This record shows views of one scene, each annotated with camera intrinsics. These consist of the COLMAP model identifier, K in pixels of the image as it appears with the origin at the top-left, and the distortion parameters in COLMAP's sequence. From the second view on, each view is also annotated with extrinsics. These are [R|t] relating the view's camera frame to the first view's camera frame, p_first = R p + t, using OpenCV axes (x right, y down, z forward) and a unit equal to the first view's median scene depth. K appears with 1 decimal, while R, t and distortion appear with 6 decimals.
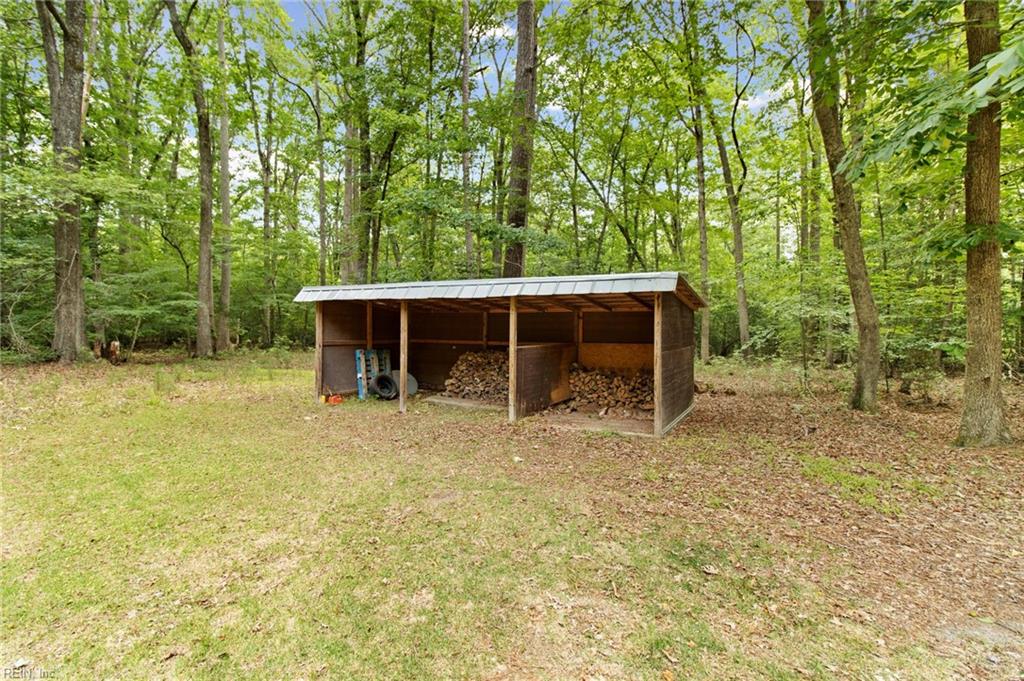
lens RADIAL K [[481.9, 0, 518.2], [0, 481.9, 340.2], [0, 0, 1]] dist [0.002381, 0.000429]
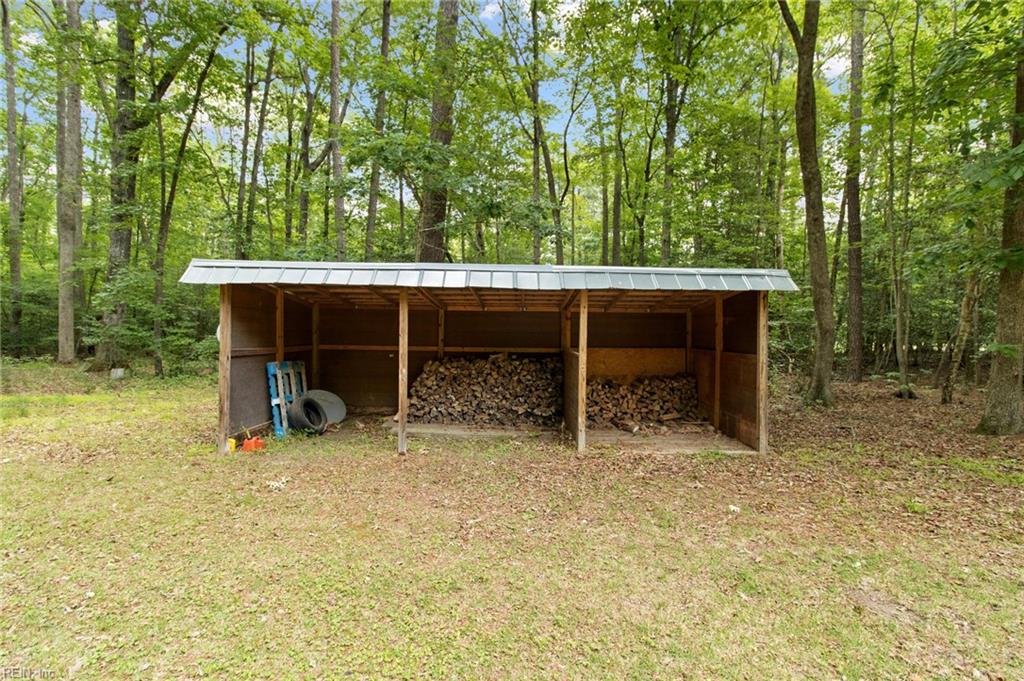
lens RADIAL K [[481.9, 0, 509.3], [0, 481.9, 338.6], [0, 0, 1]] dist [0.002381, 0.000429]
pose [[0.887778, -0.002063, 0.460267, -0.375659], [0.005484, 0.999966, -0.006094, -0.006576], [-0.460239, 0.007934, 0.887760, 0.292454]]
